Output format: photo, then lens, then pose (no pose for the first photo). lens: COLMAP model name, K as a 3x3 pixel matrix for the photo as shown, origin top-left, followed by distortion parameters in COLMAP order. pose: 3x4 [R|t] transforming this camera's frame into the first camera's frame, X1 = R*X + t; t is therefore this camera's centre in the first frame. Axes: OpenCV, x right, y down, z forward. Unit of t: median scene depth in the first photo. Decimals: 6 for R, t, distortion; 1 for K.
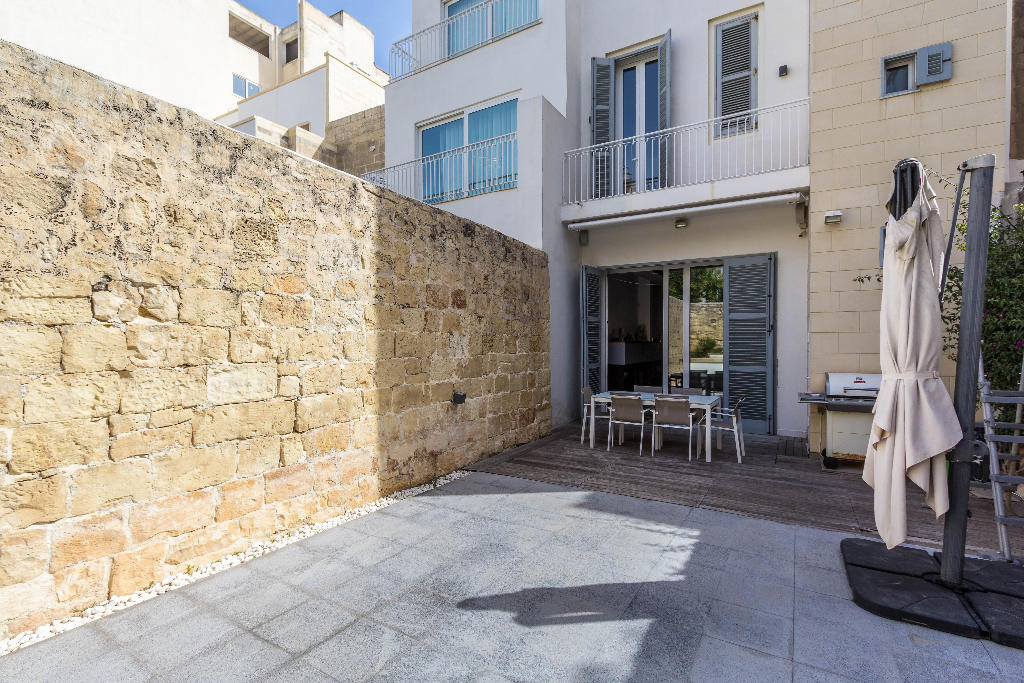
lens RADIAL K [[469.7, 0, 512.0], [0, 469.7, 341.5], [0, 0, 1]] dist [0.000032, -0.000590]
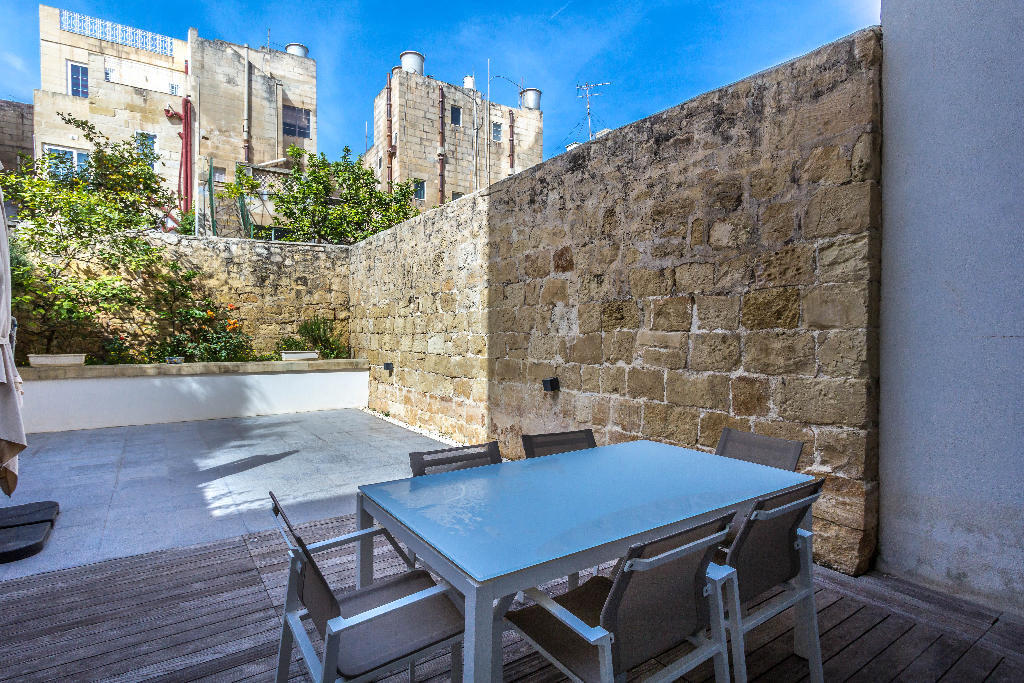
lens RADIAL K [[520.6, 0, 512.0], [0, 520.6, 341.5], [0, 0, 1]] dist [0.017132, -0.030183]
pose [[-0.412831, 0.006097, -0.910787, 0.945023], [-0.002707, 0.999965, 0.007921, 0.051841], [0.910804, 0.005736, -0.412800, 1.699817]]
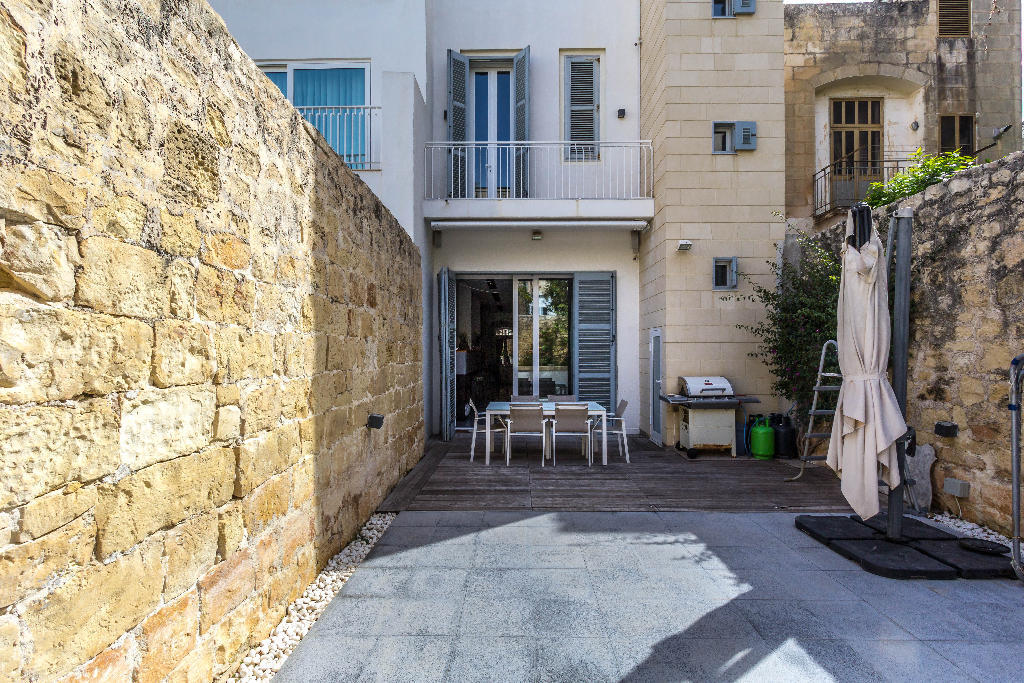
lens RADIAL K [[474.0, 0, 512.0], [0, 474.0, 341.5], [0, 0, 1]] dist [0.001928, -0.000897]
pose [[0.865731, 0.010334, 0.500403, -0.405060], [-0.000335, 0.999799, -0.020069, 0.003814], [-0.500509, 0.017206, 0.865560, 0.259604]]
